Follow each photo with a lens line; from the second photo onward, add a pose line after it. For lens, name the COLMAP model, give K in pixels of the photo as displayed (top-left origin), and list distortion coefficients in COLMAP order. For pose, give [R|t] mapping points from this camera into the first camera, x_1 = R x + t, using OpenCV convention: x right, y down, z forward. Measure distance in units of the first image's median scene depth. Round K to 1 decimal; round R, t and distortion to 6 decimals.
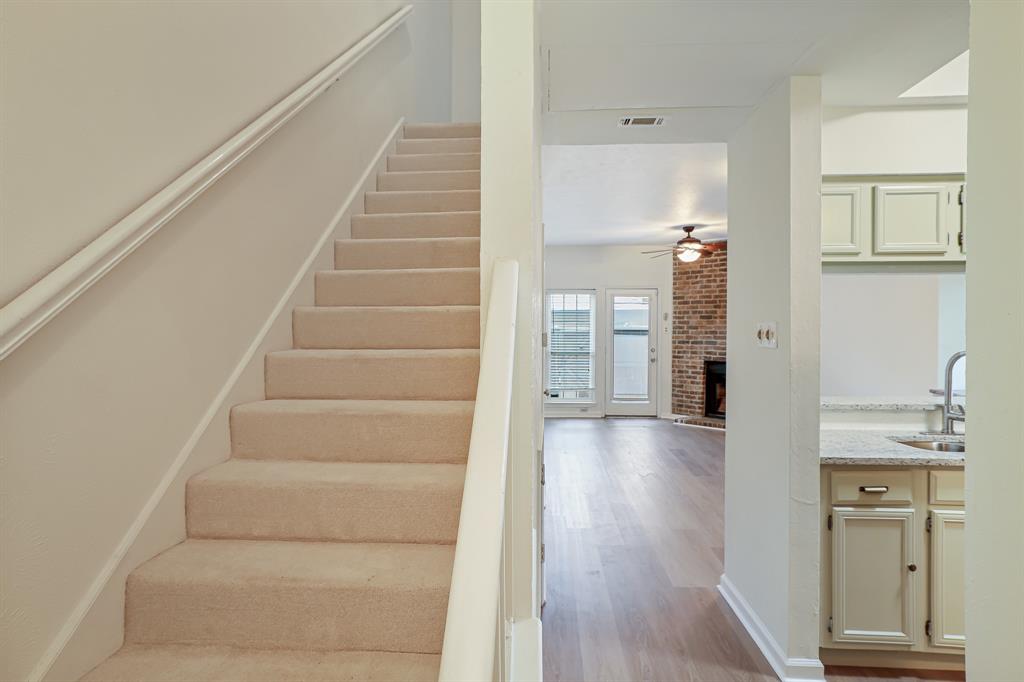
lens RADIAL K [[588.8, 0, 504.4], [0, 588.8, 337.4], [0, 0, 1]] dist [-0.018845, 0.003438]
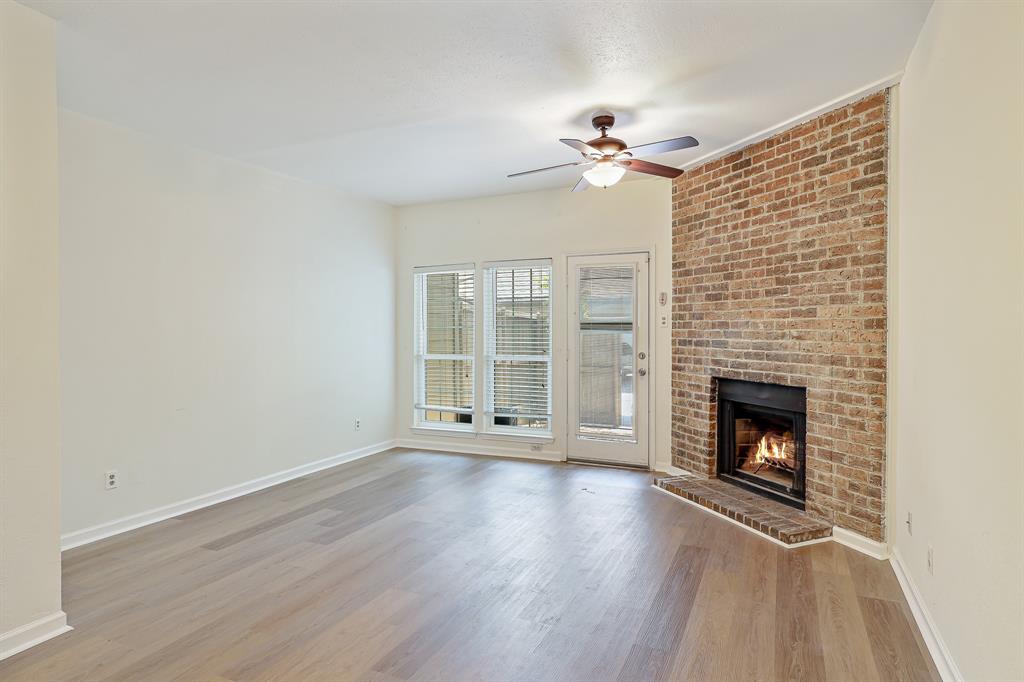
lens RADIAL K [[588.8, 0, 513.1], [0, 588.8, 336.8], [0, 0, 1]] dist [-0.018845, 0.003438]
pose [[0.934156, 0.001273, -0.356863, 0.353251], [0.000137, 0.999992, 0.003925, 0.000461], [0.356865, -0.003715, 0.934149, 0.410552]]
